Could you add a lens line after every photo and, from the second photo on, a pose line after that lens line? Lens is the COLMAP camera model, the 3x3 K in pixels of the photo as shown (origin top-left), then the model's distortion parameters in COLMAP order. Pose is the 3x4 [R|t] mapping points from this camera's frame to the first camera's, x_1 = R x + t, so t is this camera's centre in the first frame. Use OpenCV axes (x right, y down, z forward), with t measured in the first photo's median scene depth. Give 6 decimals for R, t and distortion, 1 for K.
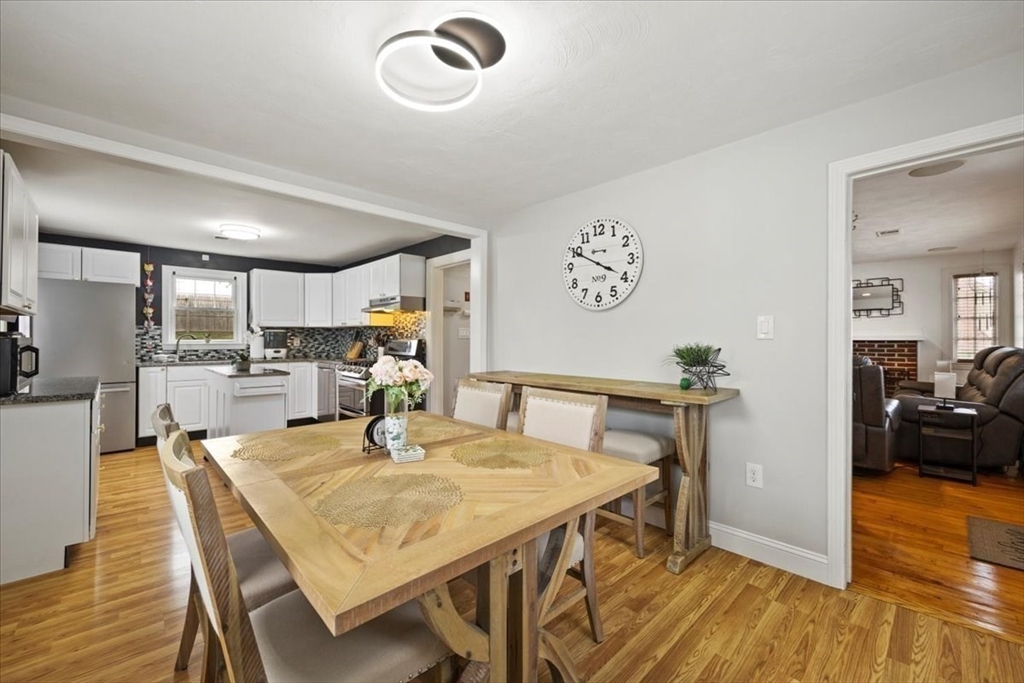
lens RADIAL K [[415.8, 0, 511.1], [0, 415.8, 337.5], [0, 0, 1]] dist [-0.001466, 0.000664]
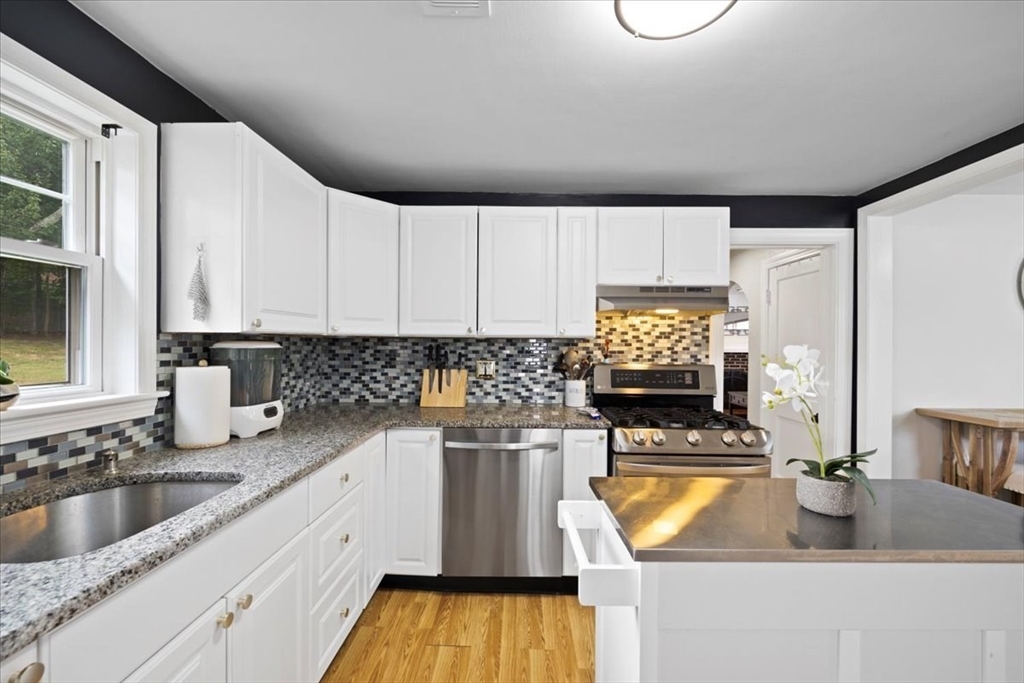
lens RADIAL K [[414.2, 0, 508.9], [0, 414.2, 344.6], [0, 0, 1]] dist [-0.004103, 0.001117]
pose [[0.692429, 0.001186, 0.721485, -0.999967], [-0.007042, 0.999962, 0.005114, -0.030231], [-0.721452, -0.008621, 0.692411, 0.978768]]
